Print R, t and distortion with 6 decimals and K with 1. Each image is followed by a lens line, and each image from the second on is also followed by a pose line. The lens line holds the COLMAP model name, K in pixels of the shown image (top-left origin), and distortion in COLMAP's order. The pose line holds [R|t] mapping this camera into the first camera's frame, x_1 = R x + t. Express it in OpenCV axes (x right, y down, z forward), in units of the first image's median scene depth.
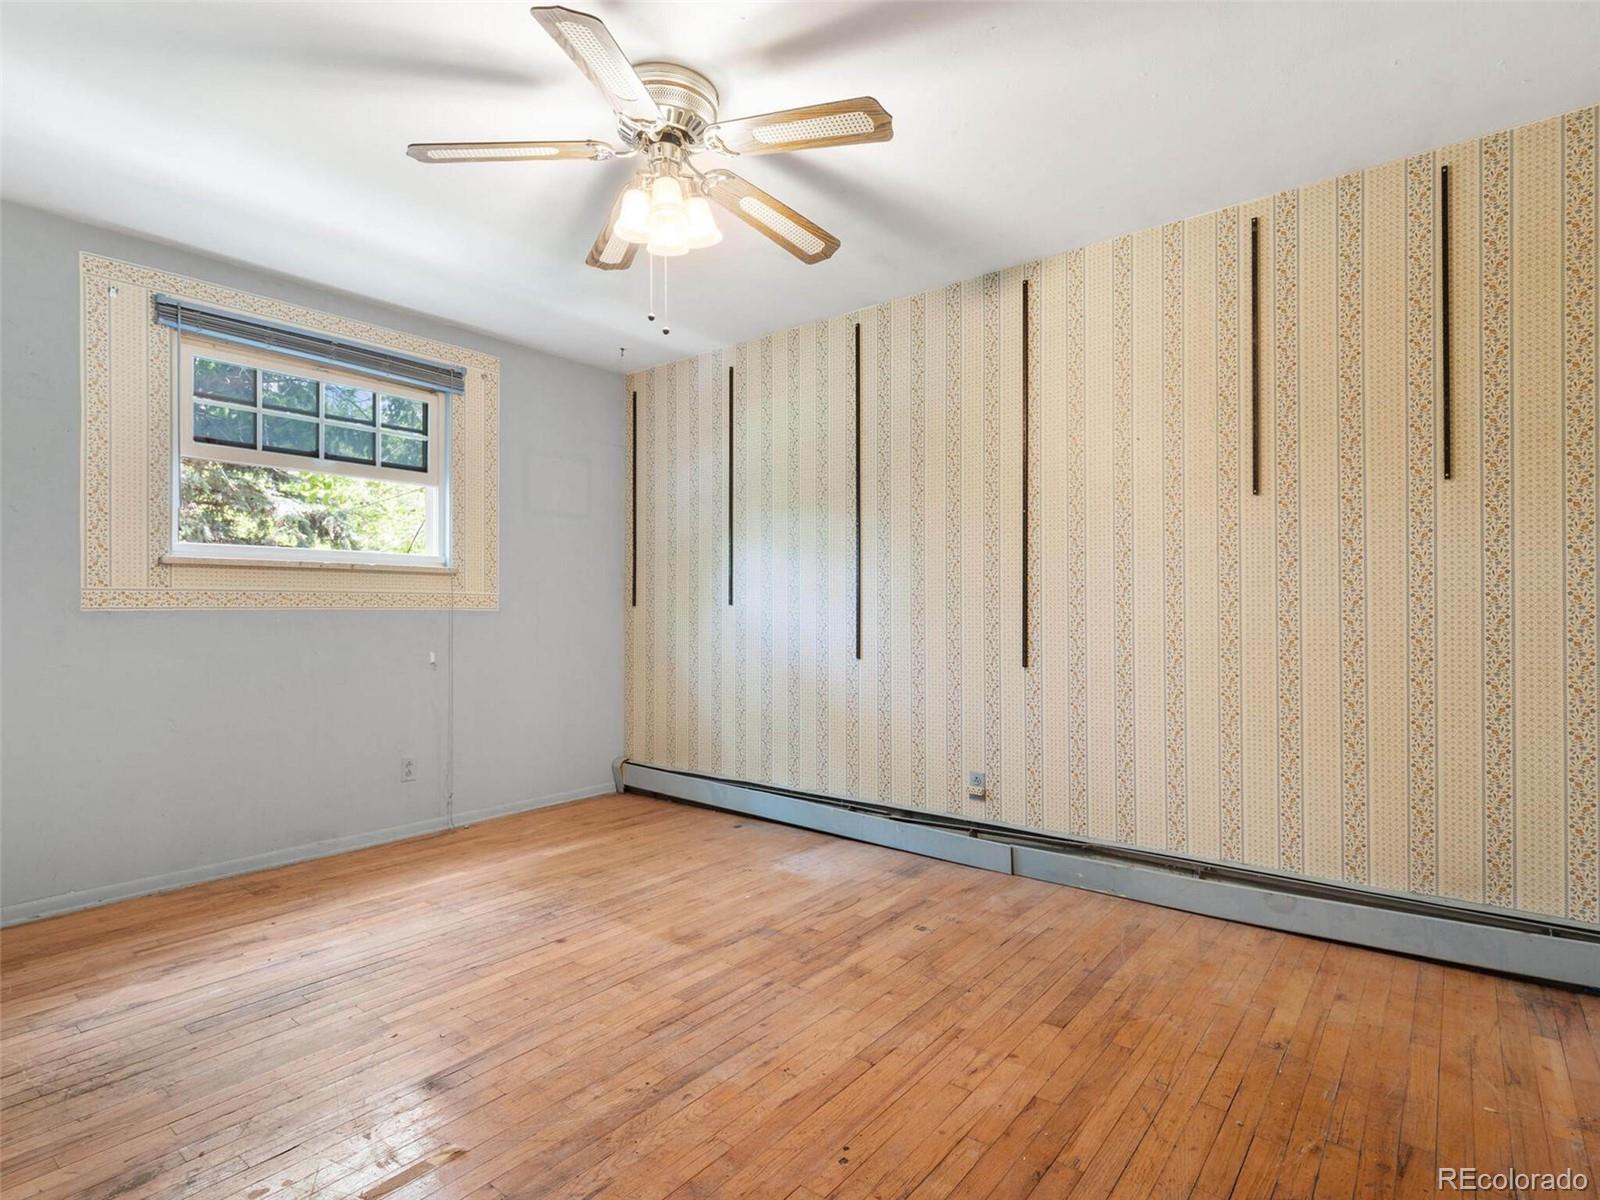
lens RADIAL K [[808.1, 0, 807.8], [0, 808.1, 603.6], [0, 0, 1]] dist [0.004609, 0.000395]
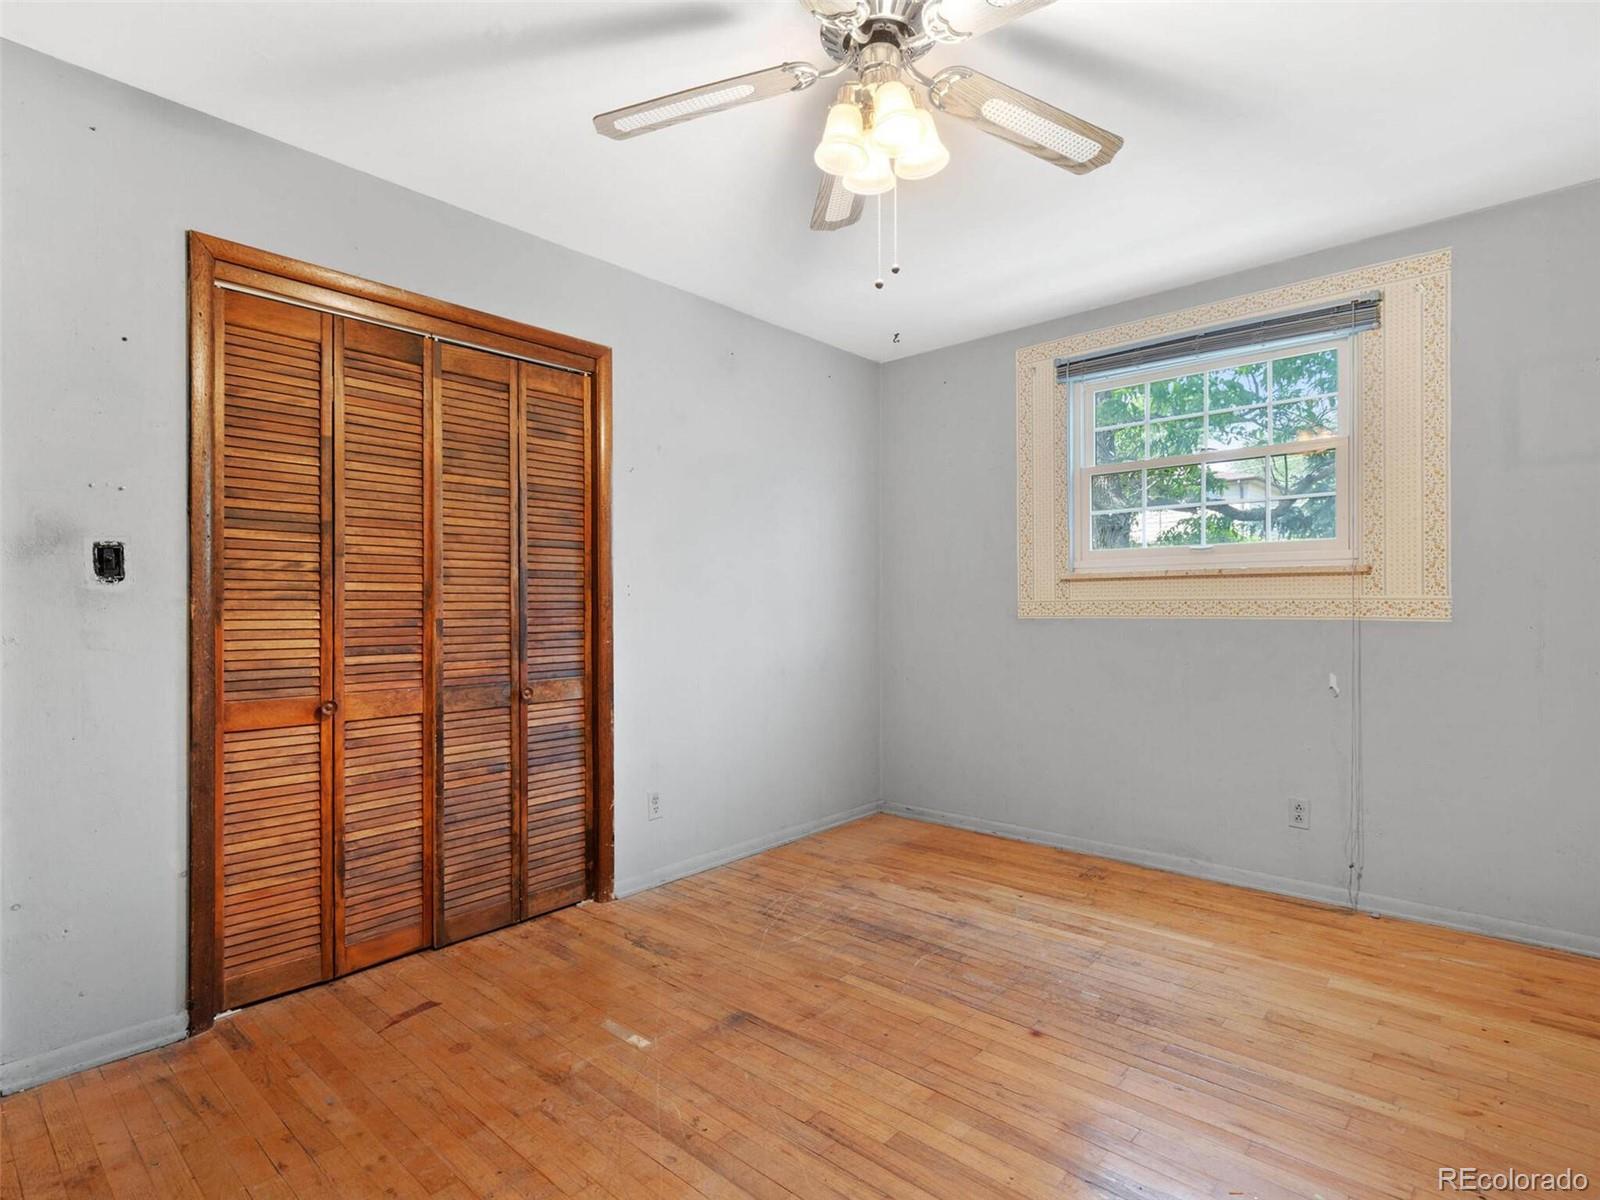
lens RADIAL K [[808.1, 0, 807.8], [0, 808.1, 603.6], [0, 0, 1]] dist [0.004609, 0.000395]
pose [[-0.043326, -0.001049, -0.999060, 0.418190], [0.011488, 0.999933, -0.001548, -0.015383], [0.998995, -0.011544, -0.043311, 0.647234]]
